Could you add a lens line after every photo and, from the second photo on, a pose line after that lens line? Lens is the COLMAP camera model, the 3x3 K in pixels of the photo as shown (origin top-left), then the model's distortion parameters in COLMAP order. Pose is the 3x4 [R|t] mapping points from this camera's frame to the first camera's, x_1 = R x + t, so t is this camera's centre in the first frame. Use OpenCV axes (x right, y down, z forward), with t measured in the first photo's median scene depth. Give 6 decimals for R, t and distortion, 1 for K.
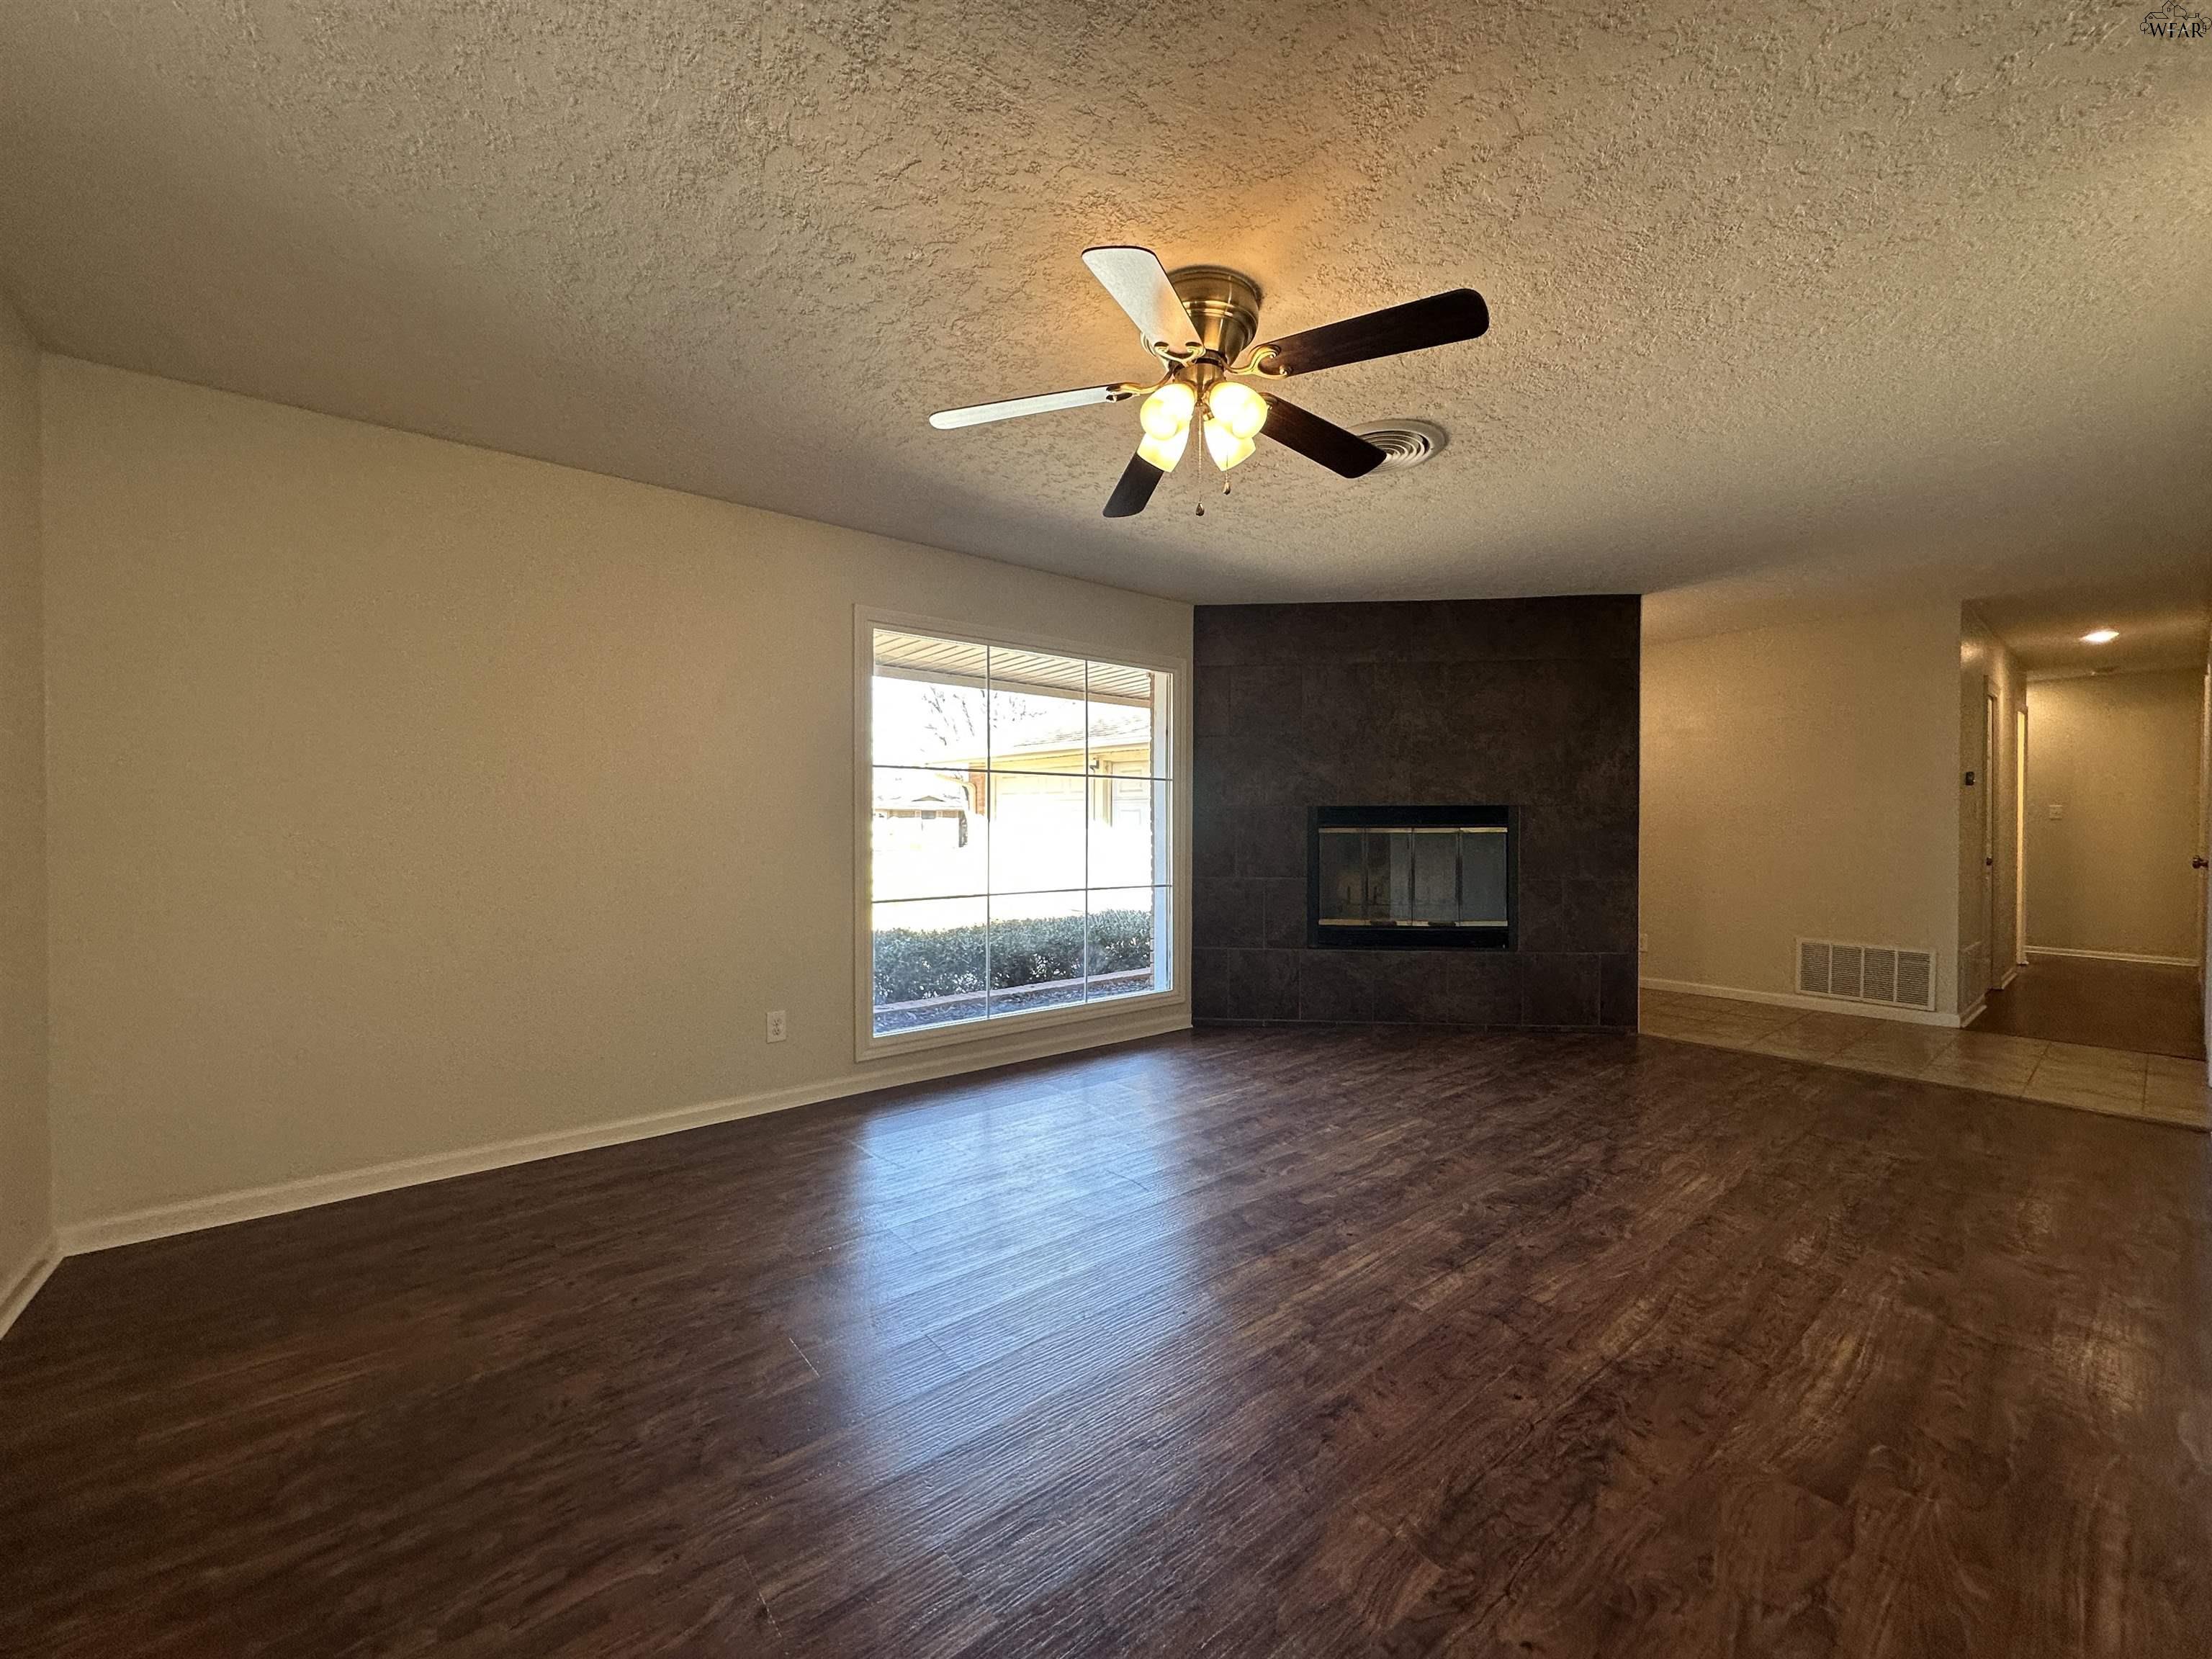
lens RADIAL K [[878.3, 0, 1106.0], [0, 878.3, 829.5], [0, 0, 1]] dist [-0.003990, 0.000353]
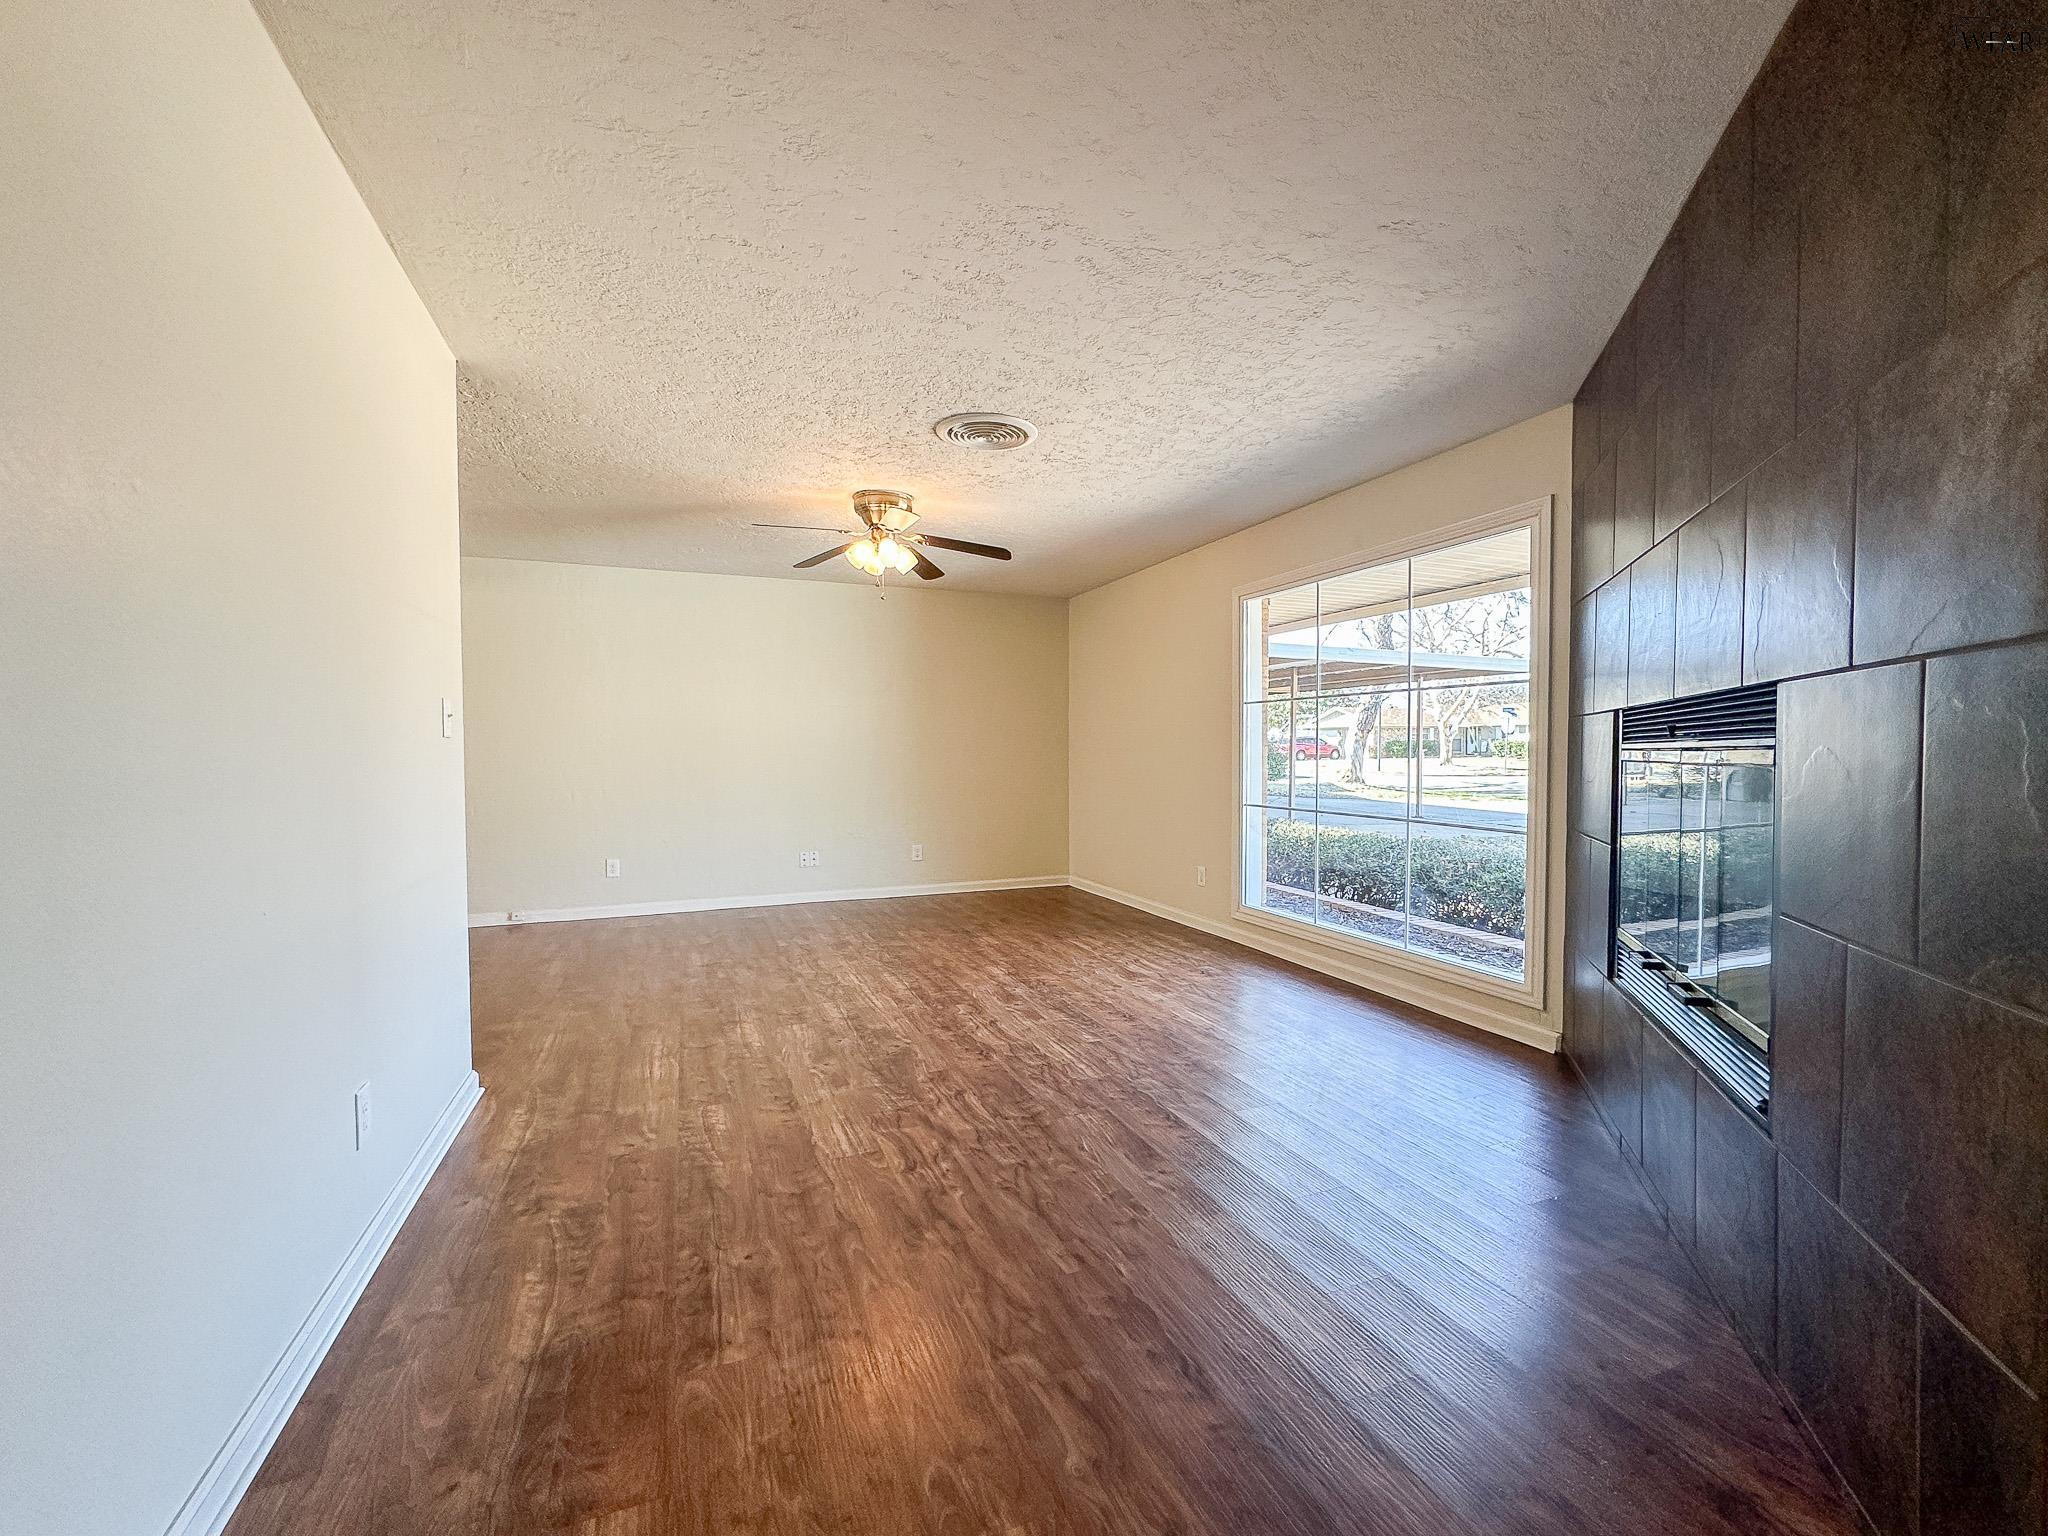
lens RADIAL K [[837.0, 0, 1024.0], [0, 837.0, 768.0], [0, 0, 1]] dist [-0.007321, 0.000144]
pose [[-0.292439, 0.022060, -0.956030, 0.969673], [-0.004040, 0.999696, 0.024303, -0.002859], [0.956276, 0.010970, -0.292262, 0.962460]]
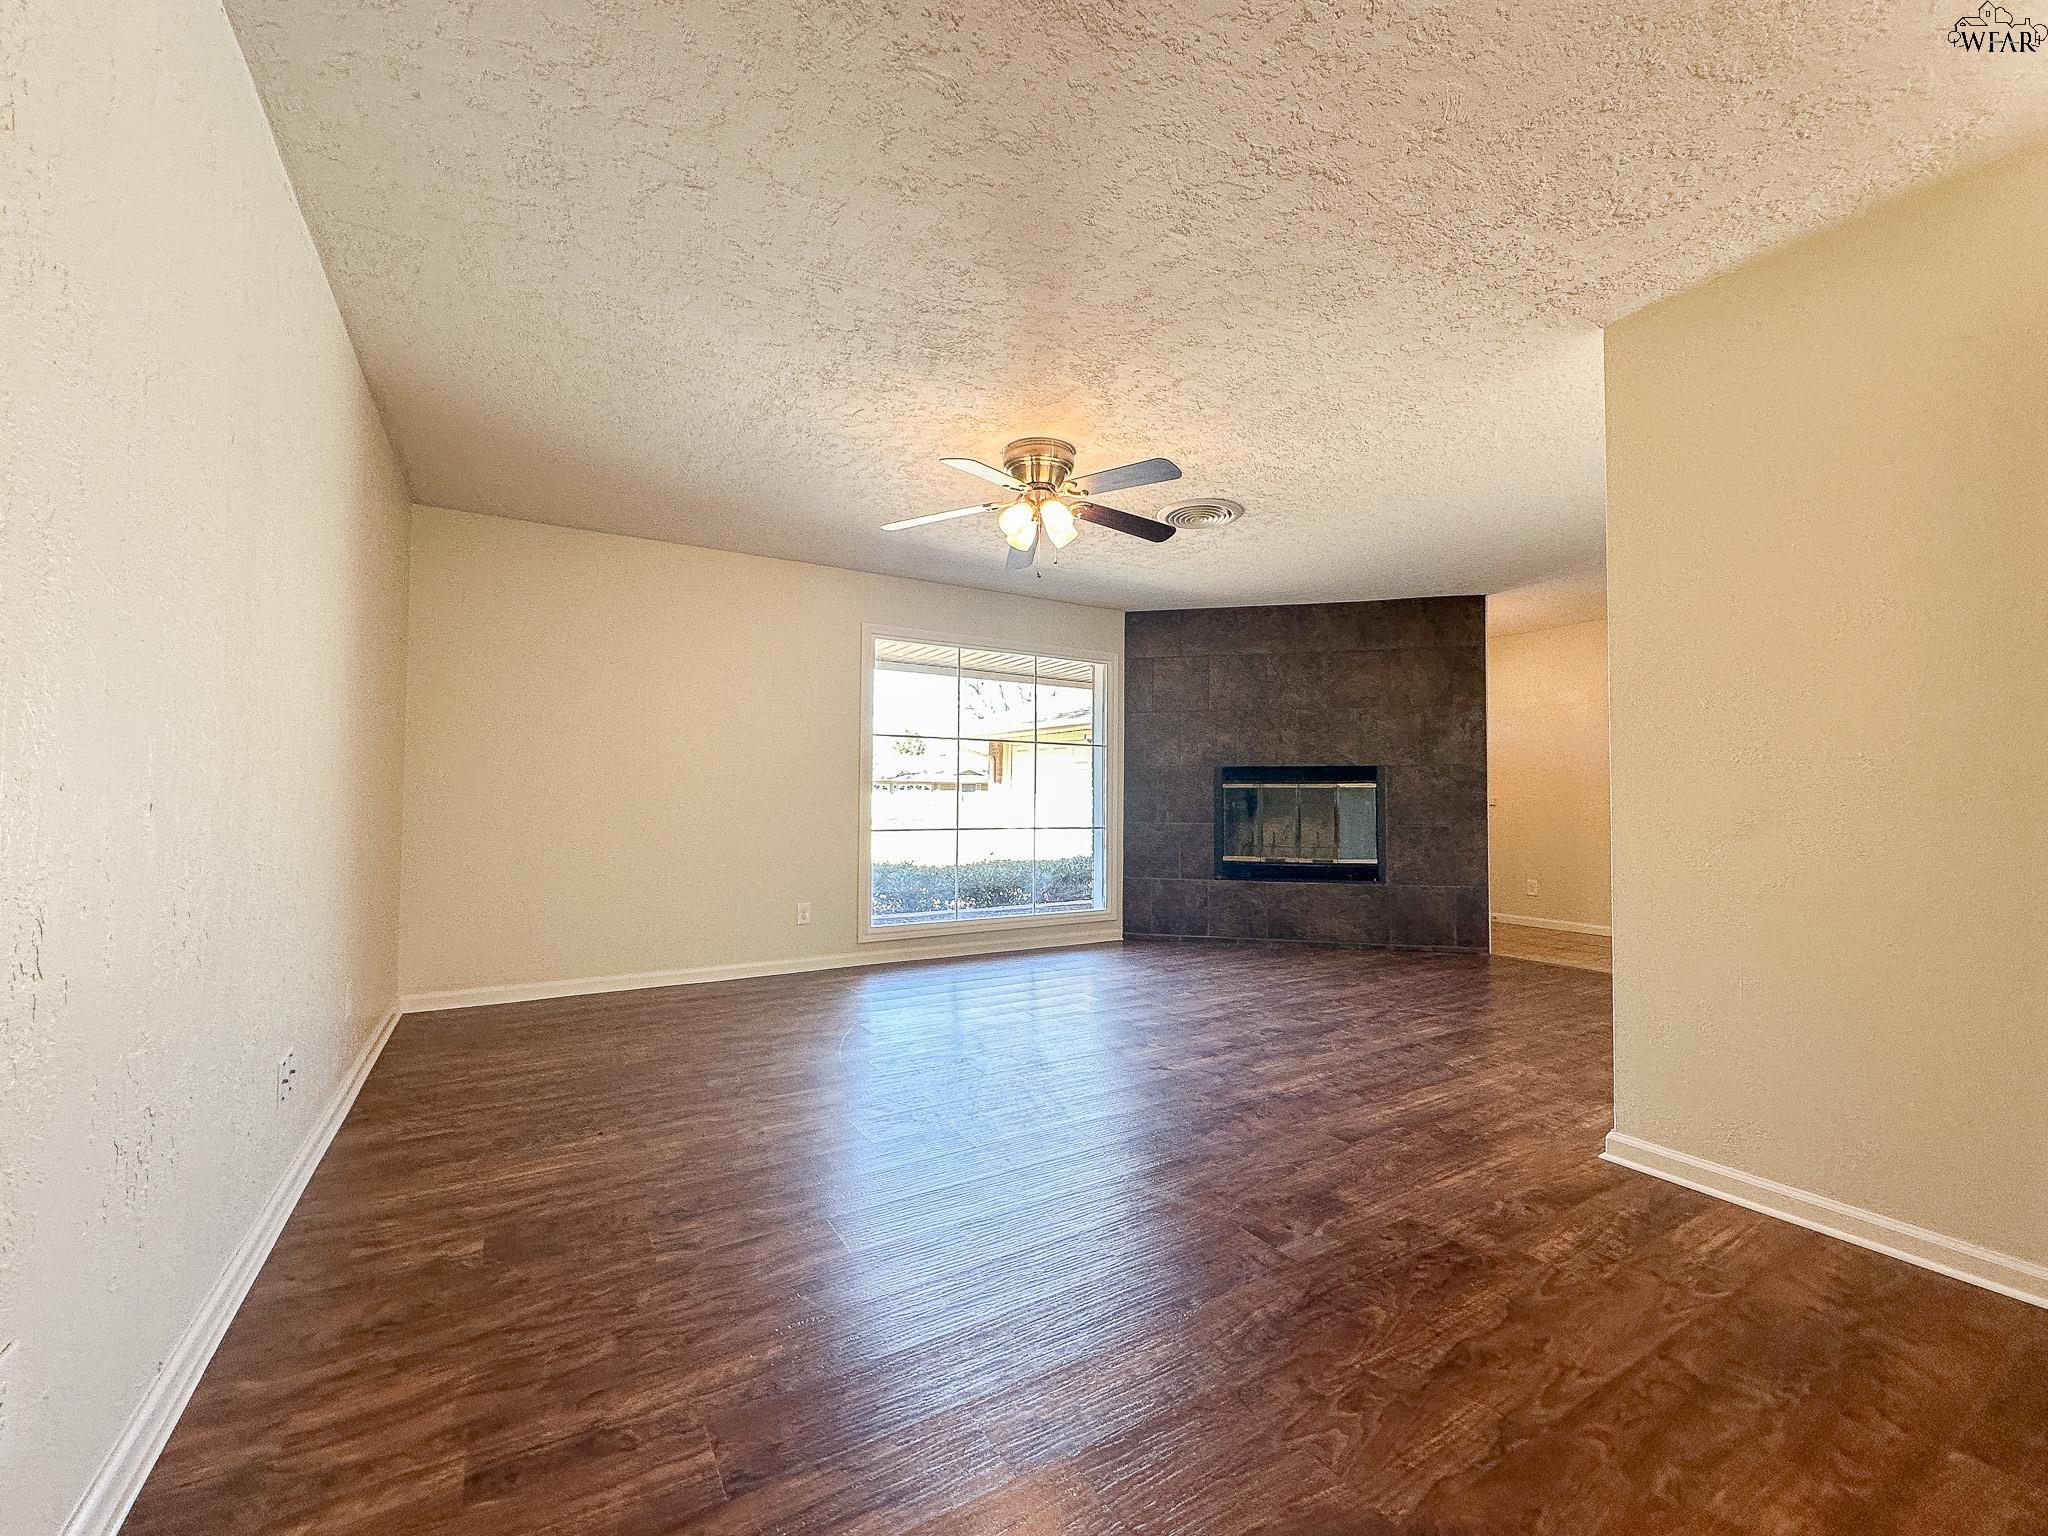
lens RADIAL K [[837.0, 0, 1024.0], [0, 837.0, 768.0], [0, 0, 1]] dist [-0.007321, 0.000144]
pose [[0.990124, 0.000937, -0.140189, 0.151717], [-0.006971, 0.999070, -0.042554, 0.034277], [0.140019, 0.043111, 0.989210, -0.277477]]
